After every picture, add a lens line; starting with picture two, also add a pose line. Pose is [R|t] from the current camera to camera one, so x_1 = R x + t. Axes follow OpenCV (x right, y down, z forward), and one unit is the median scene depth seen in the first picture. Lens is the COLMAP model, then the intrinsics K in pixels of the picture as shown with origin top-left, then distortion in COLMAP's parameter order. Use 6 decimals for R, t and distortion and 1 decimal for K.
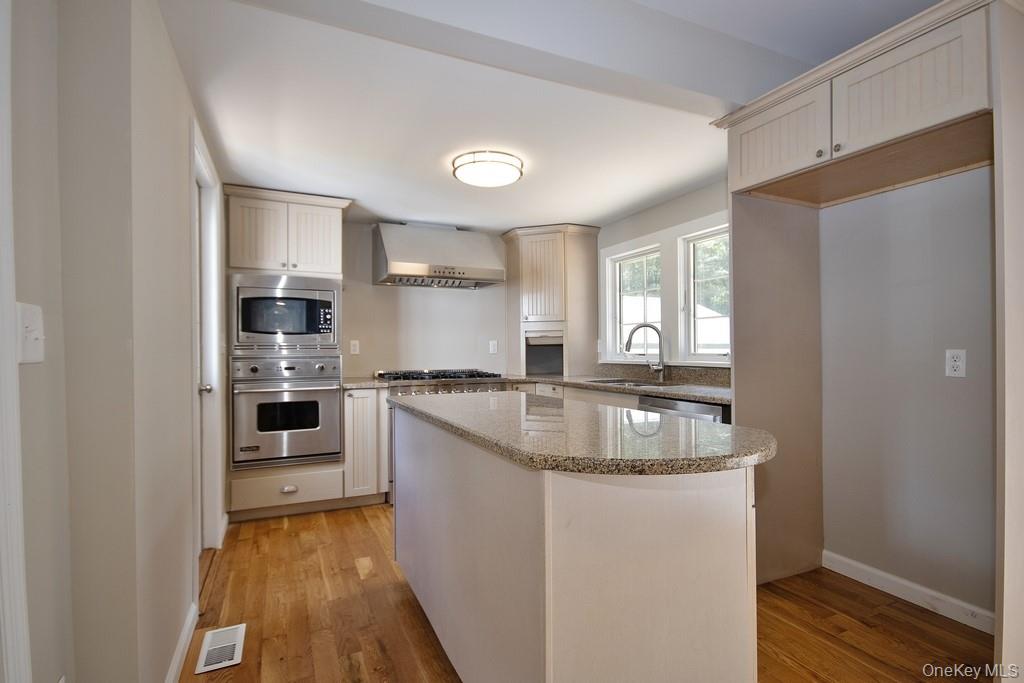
lens RADIAL K [[492.4, 0, 506.3], [0, 492.4, 348.5], [0, 0, 1]] dist [-0.000390, 0.000774]
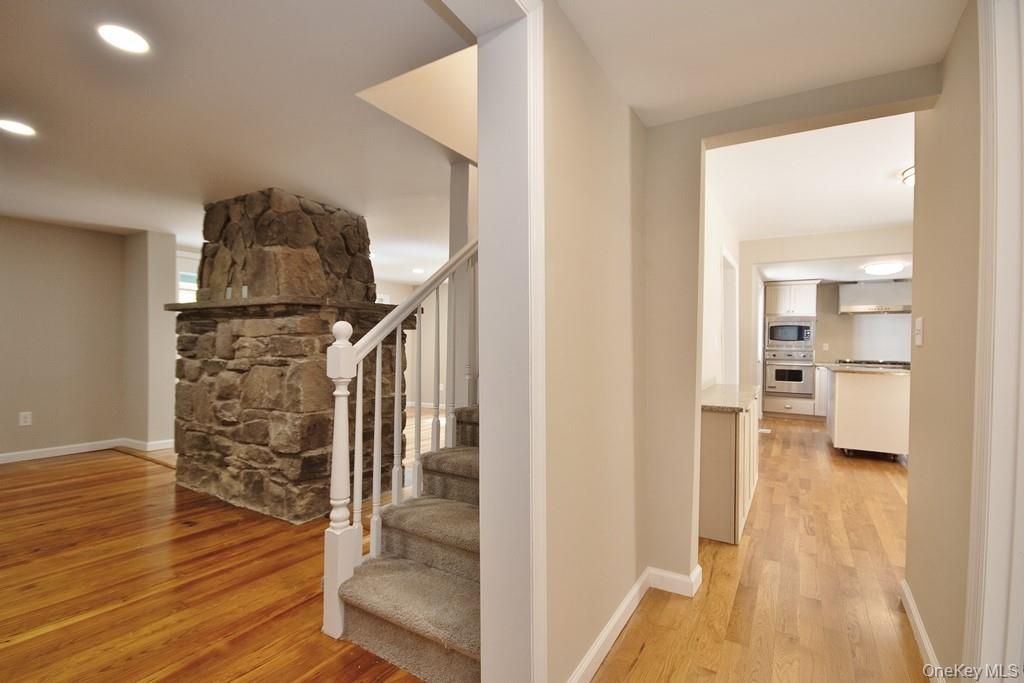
lens RADIAL K [[477.6, 0, 509.7], [0, 477.6, 349.9], [0, 0, 1]] dist [-0.001912, -0.000675]
pose [[0.505105, 0.018306, -0.862864, 0.831473], [-0.021473, 0.999732, 0.008639, 0.022340], [0.862791, 0.014164, 0.505363, -1.277101]]
